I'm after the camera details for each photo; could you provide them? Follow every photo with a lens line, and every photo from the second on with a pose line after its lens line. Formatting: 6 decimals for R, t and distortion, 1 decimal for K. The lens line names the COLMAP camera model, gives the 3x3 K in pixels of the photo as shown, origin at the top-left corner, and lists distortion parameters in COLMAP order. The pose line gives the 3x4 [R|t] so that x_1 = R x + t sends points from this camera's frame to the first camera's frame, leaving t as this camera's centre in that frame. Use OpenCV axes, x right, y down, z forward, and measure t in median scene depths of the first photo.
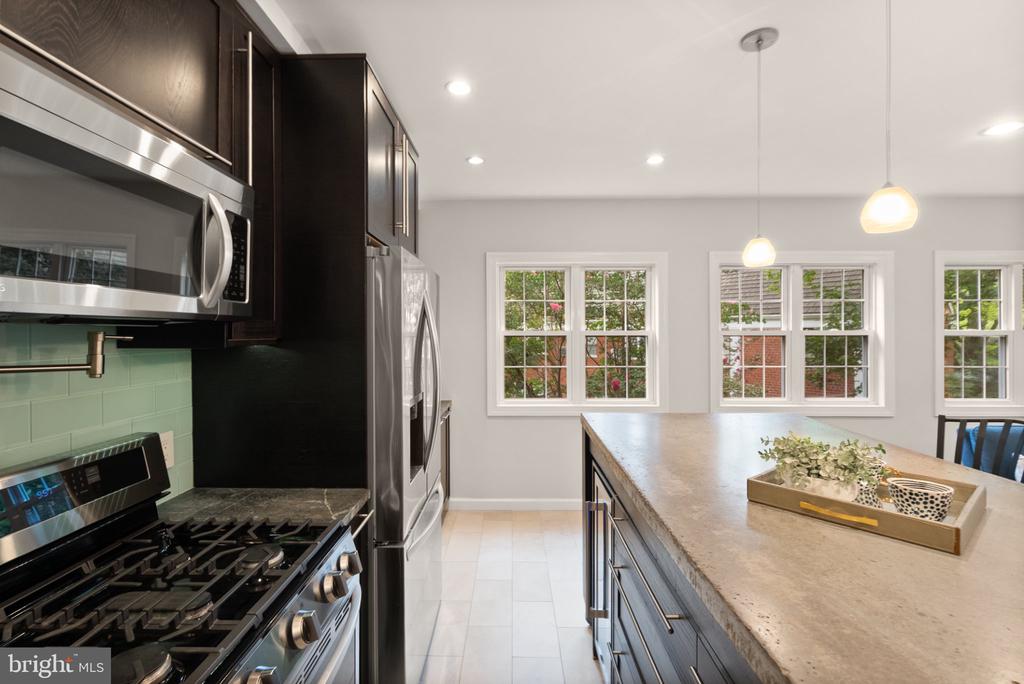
lens RADIAL K [[508.3, 0, 491.3], [0, 508.3, 332.5], [0, 0, 1]] dist [-0.000933, 0.000468]
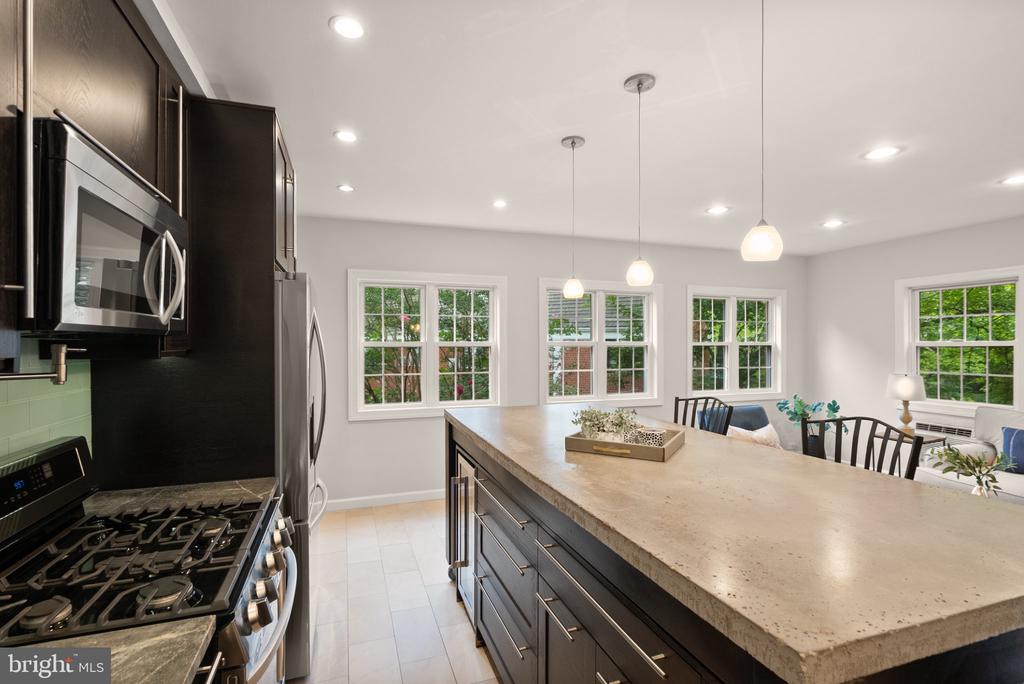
lens RADIAL K [[529.8, 0, 512.0], [0, 529.8, 342.0], [0, 0, 1]] dist [-0.000116, 0.000021]
pose [[0.935006, 0.001065, 0.354632, -0.135610], [-0.000897, 0.999999, -0.000639, -0.004689], [-0.354632, 0.000280, 0.935006, -0.277219]]
